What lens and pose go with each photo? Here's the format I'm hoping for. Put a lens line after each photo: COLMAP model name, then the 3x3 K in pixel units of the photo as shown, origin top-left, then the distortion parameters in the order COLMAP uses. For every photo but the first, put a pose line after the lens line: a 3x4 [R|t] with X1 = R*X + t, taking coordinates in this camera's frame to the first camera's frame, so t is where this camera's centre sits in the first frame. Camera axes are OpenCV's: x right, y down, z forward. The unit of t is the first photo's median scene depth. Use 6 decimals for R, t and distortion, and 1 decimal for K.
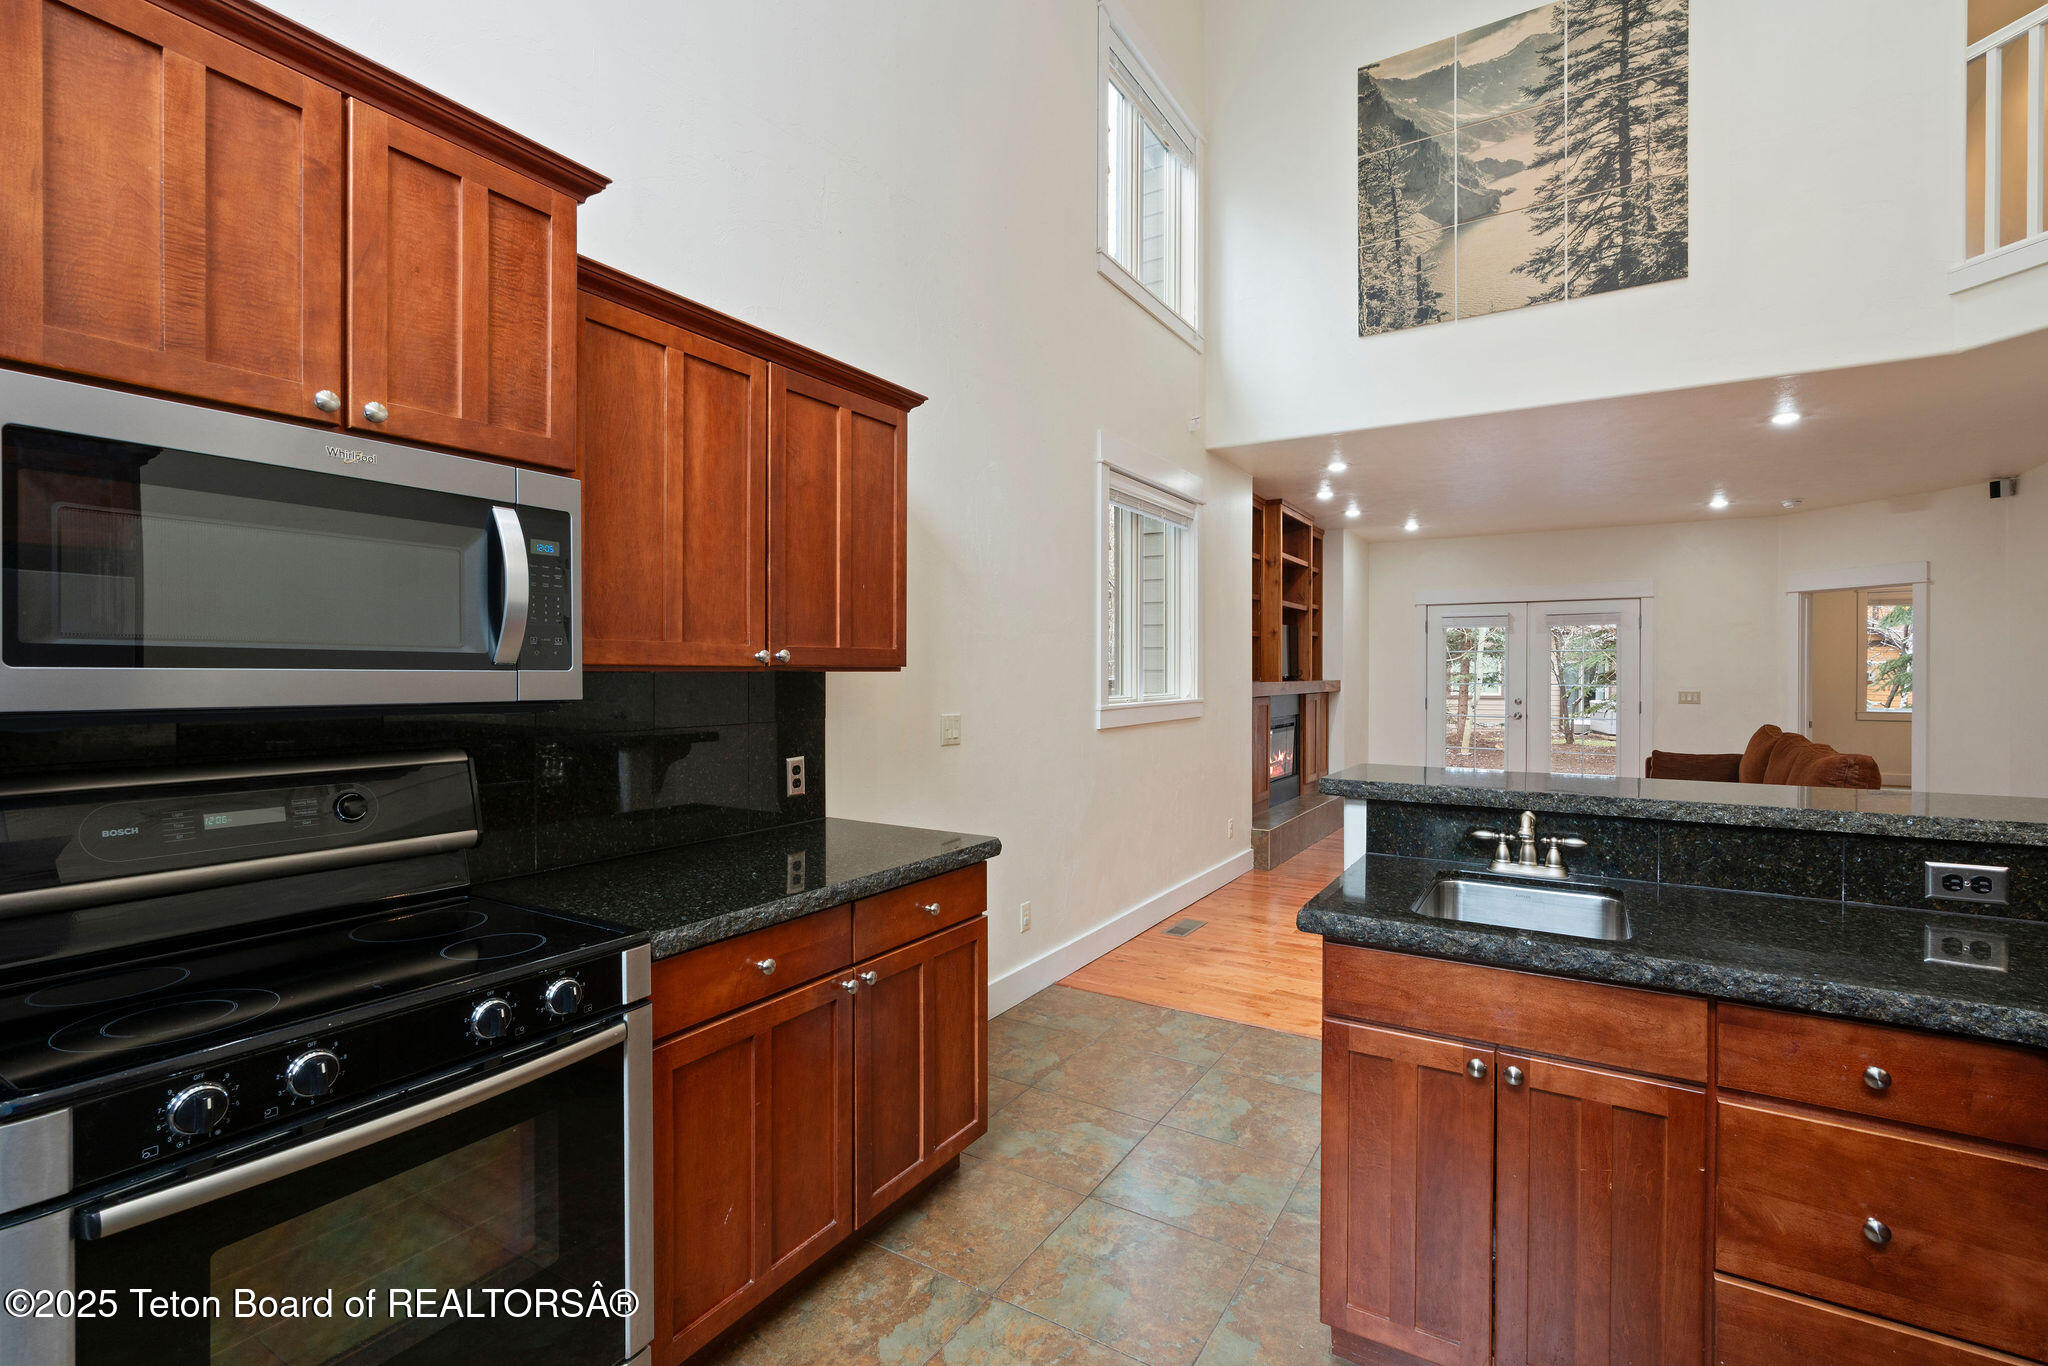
lens RADIAL K [[917.7, 0, 1022.7], [0, 917.7, 677.2], [0, 0, 1]] dist [-0.010399, 0.003848]
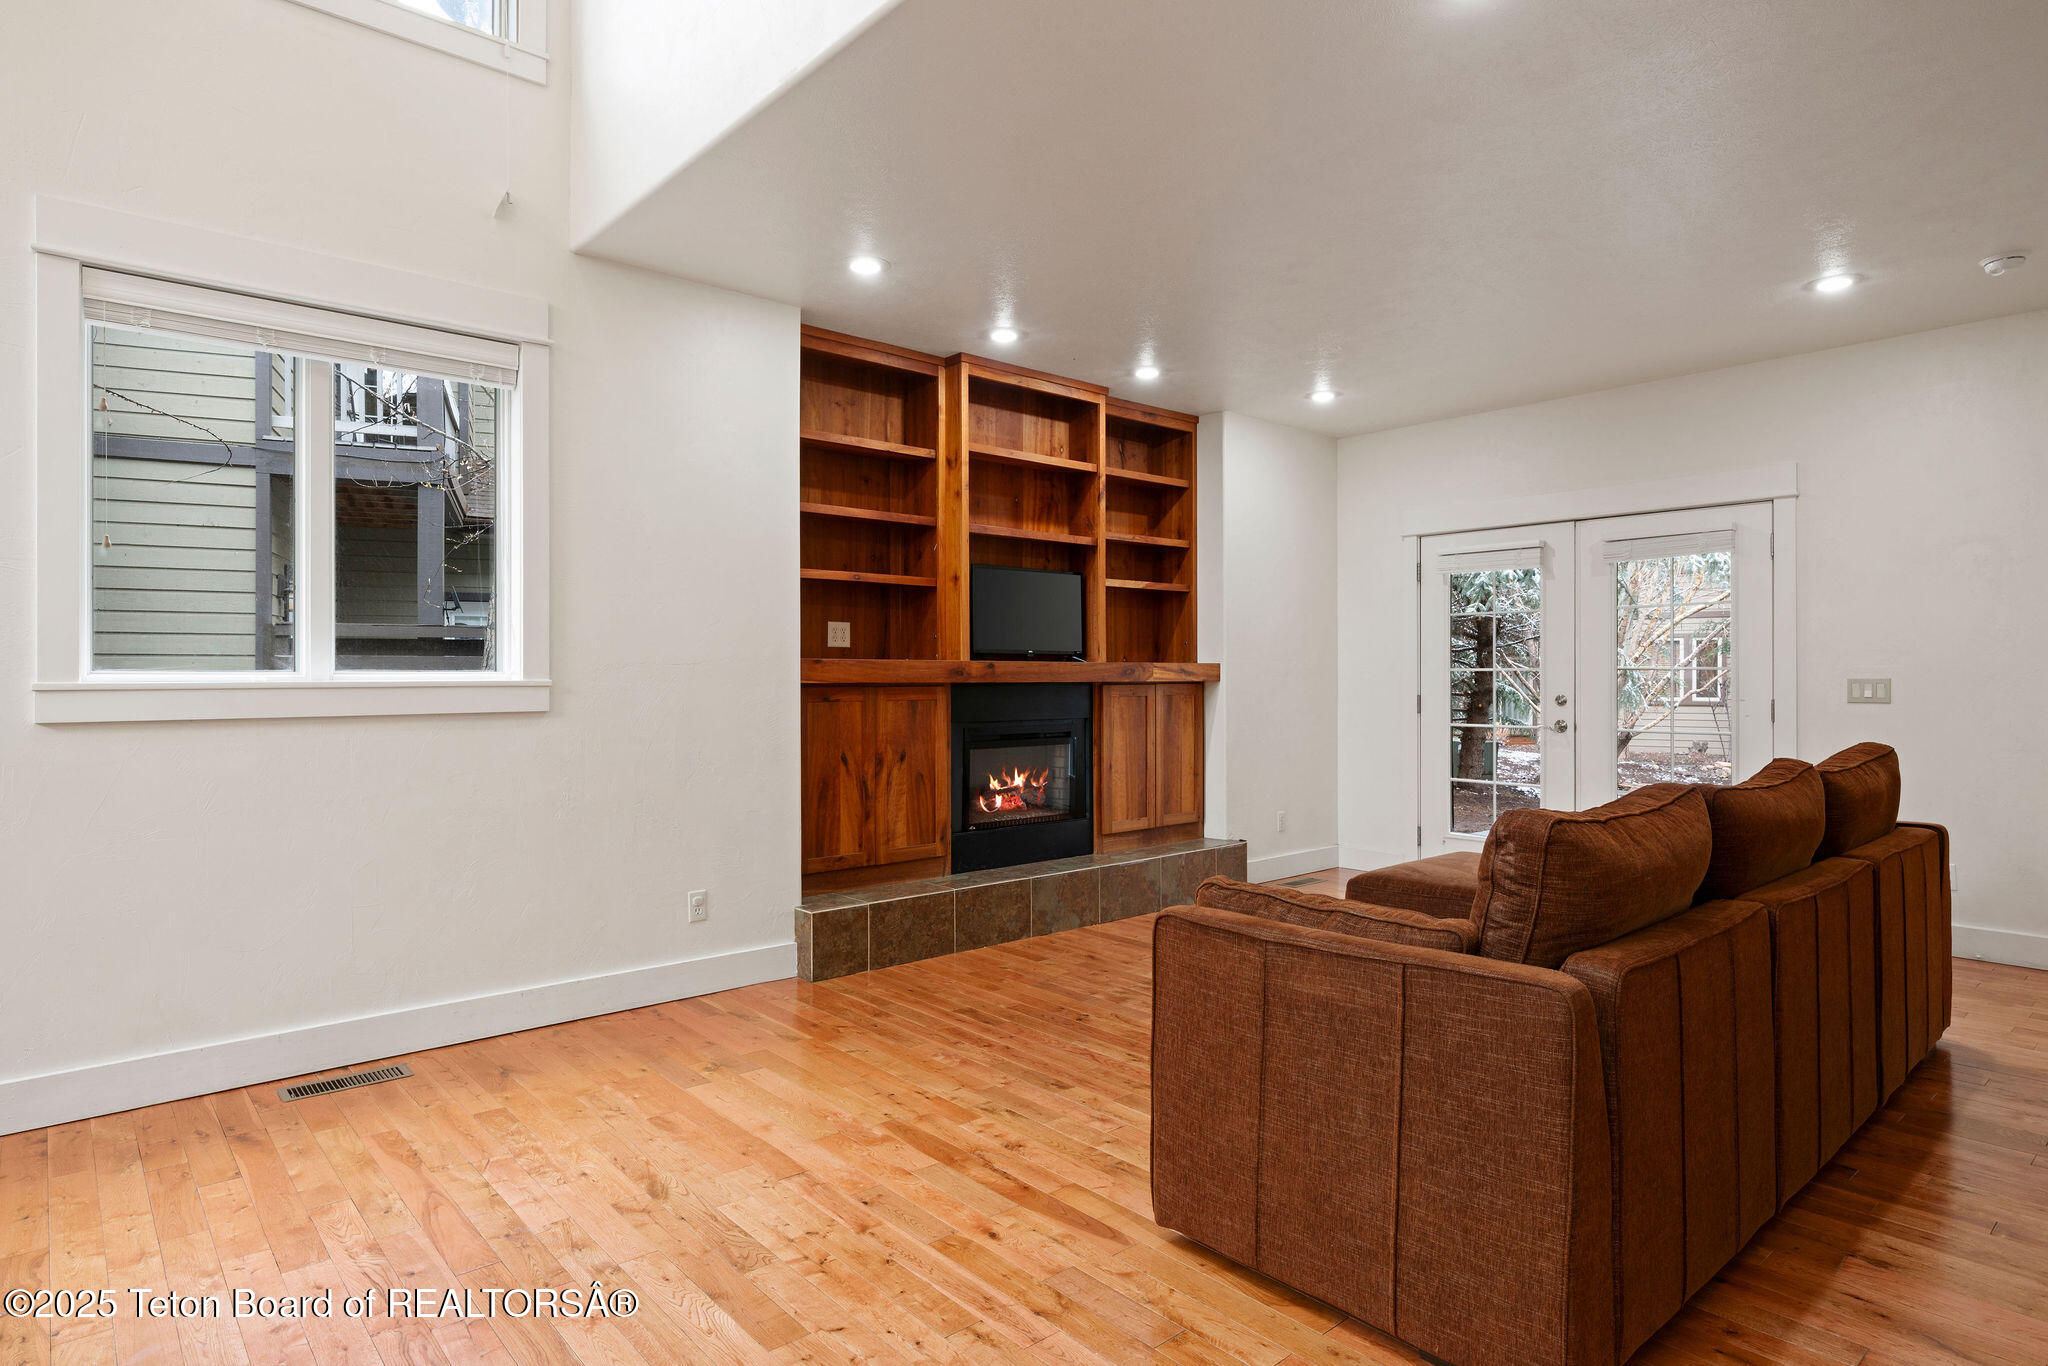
lens RADIAL K [[1125.6, 0, 1020.4], [0, 1125.6, 681.9], [0, 0, 1]] dist [-0.006230, 0.002609]
pose [[0.957884, -0.002500, -0.287144, 0.840334], [0.001998, 0.999996, -0.002041, 0.032461], [0.287148, 0.001381, 0.957885, 0.500346]]
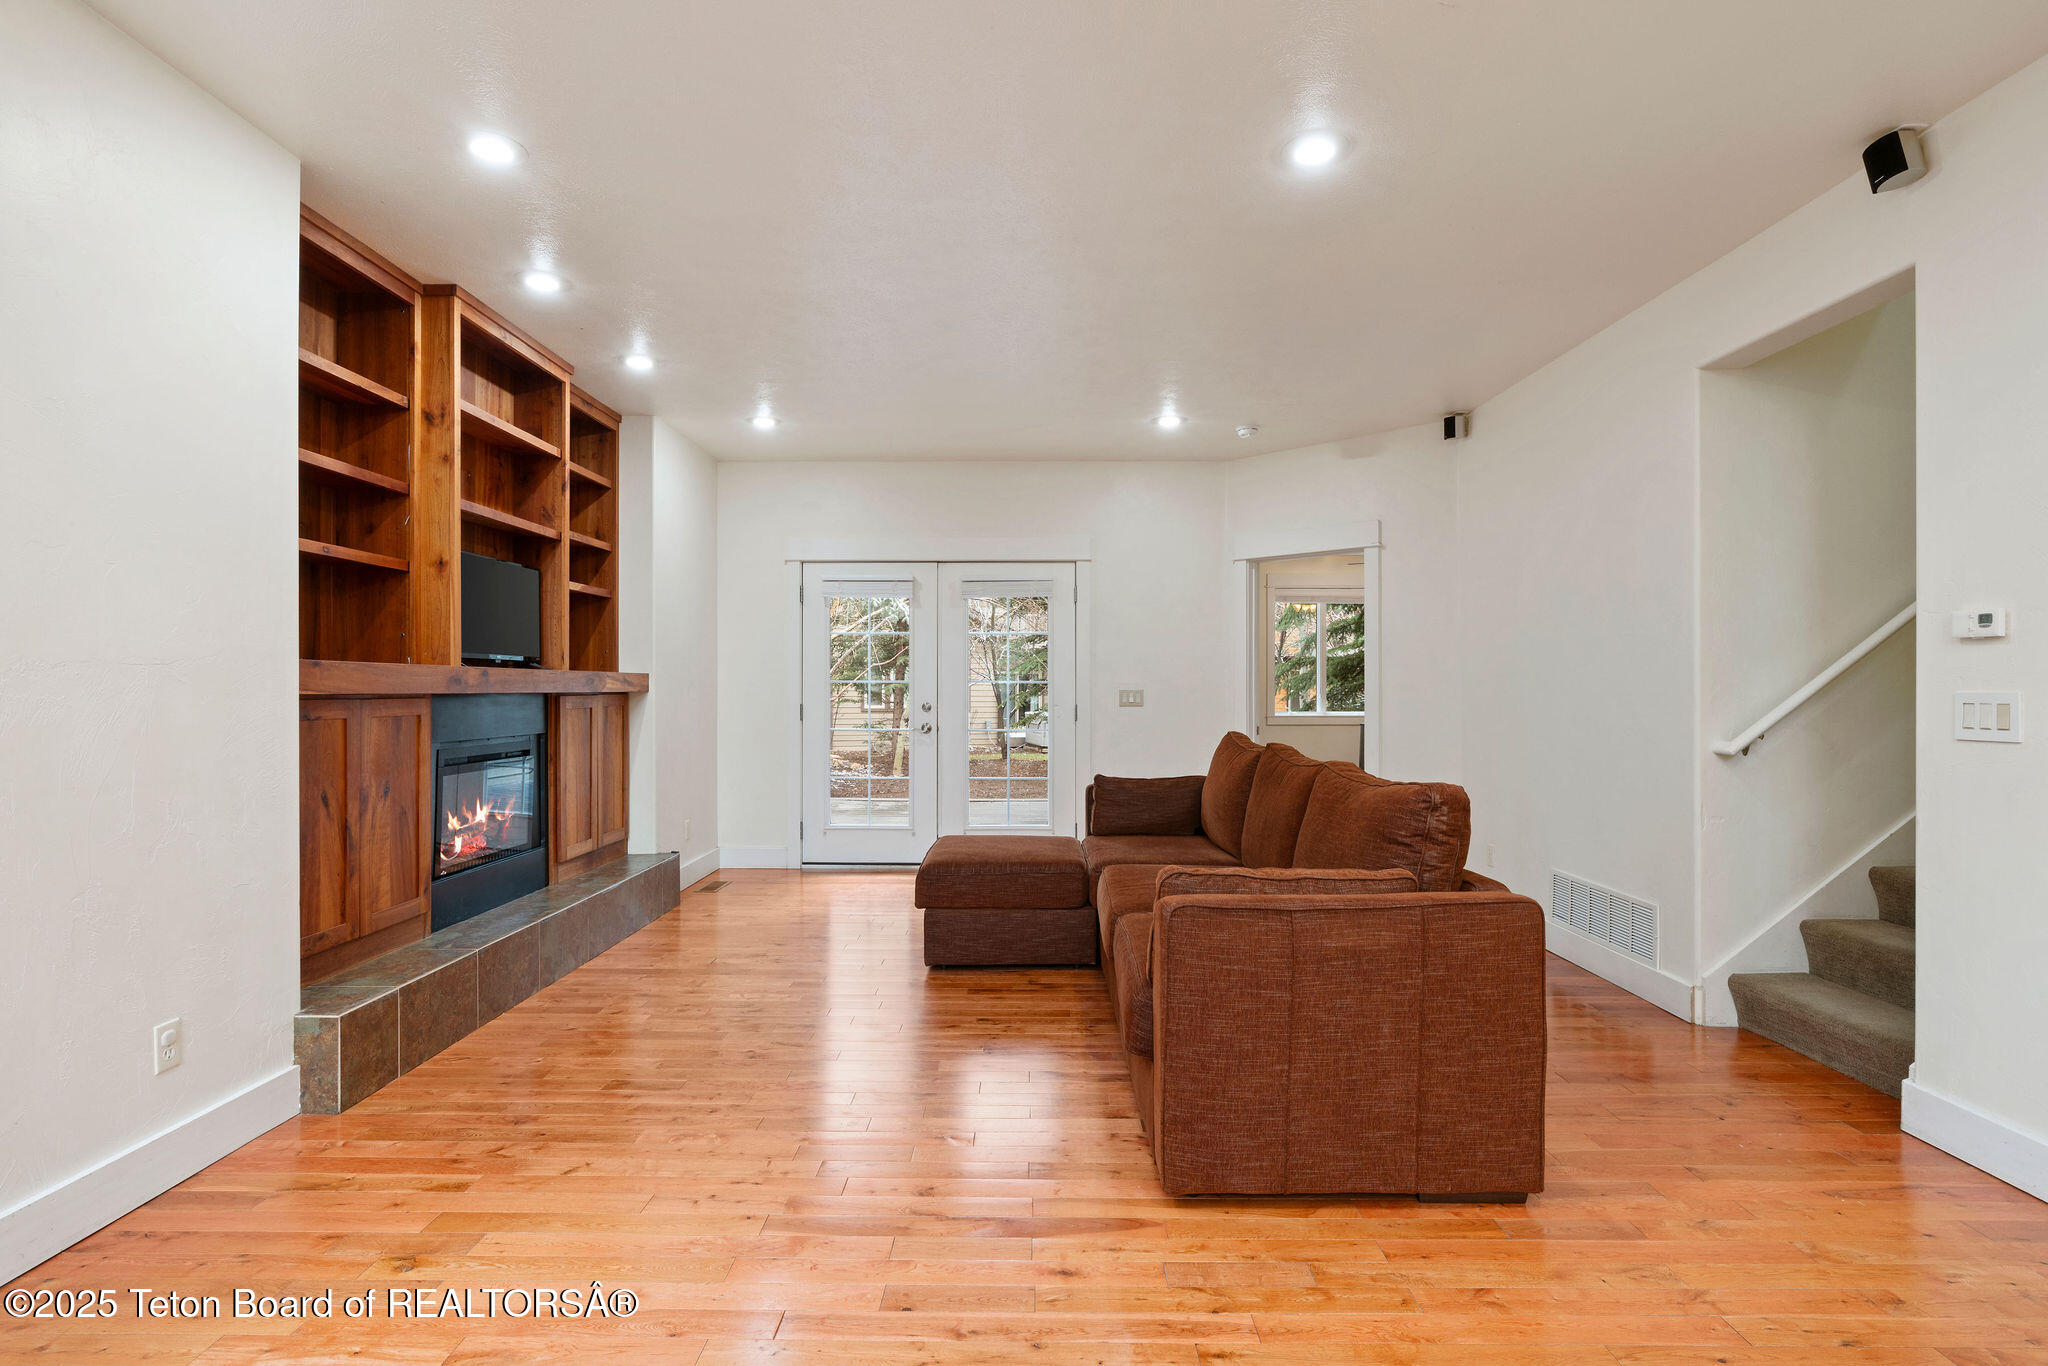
lens RADIAL K [[1016.4, 0, 1025.1], [0, 1016.4, 688.8], [0, 0, 1]] dist [-0.008355, 0.002810]
pose [[0.850941, -0.001760, 0.525259, 0.409658], [0.004250, 0.999985, -0.003534, 0.031862], [-0.525245, 0.005240, 0.850935, 0.629491]]
